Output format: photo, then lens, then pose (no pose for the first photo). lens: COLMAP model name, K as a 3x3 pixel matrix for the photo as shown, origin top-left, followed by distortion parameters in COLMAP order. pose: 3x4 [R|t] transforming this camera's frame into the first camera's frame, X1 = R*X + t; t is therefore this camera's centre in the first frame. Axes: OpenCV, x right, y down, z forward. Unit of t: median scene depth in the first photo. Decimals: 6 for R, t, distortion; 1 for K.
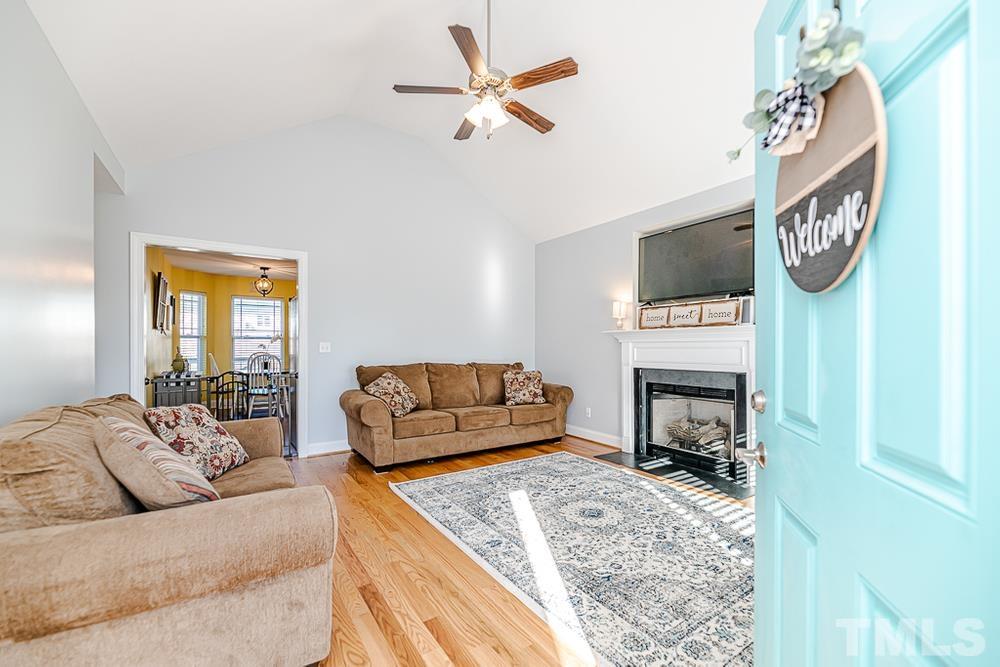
lens RADIAL K [[408.0, 0, 508.8], [0, 408.0, 343.9], [0, 0, 1]] dist [-0.012521, -0.000076]
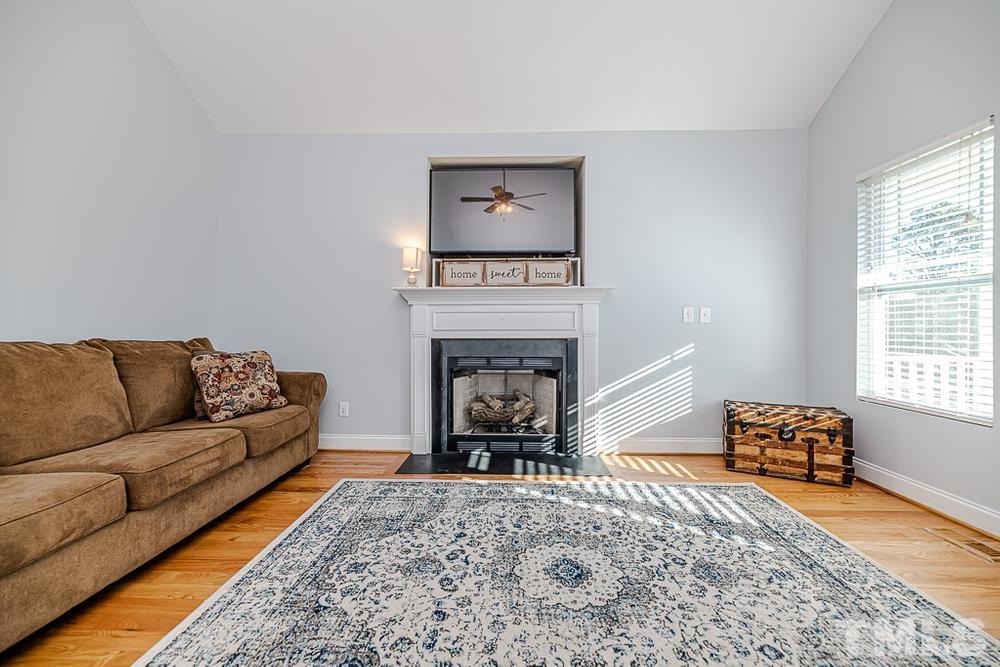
lens RADIAL K [[395.1, 0, 501.8], [0, 395.1, 326.1], [0, 0, 1]] dist [-0.007275, -0.000490]
pose [[0.590591, 0.004013, 0.806961, -0.229547], [-0.004140, 0.999990, -0.001944, 0.040462], [-0.806961, -0.002192, 0.590601, 0.526186]]
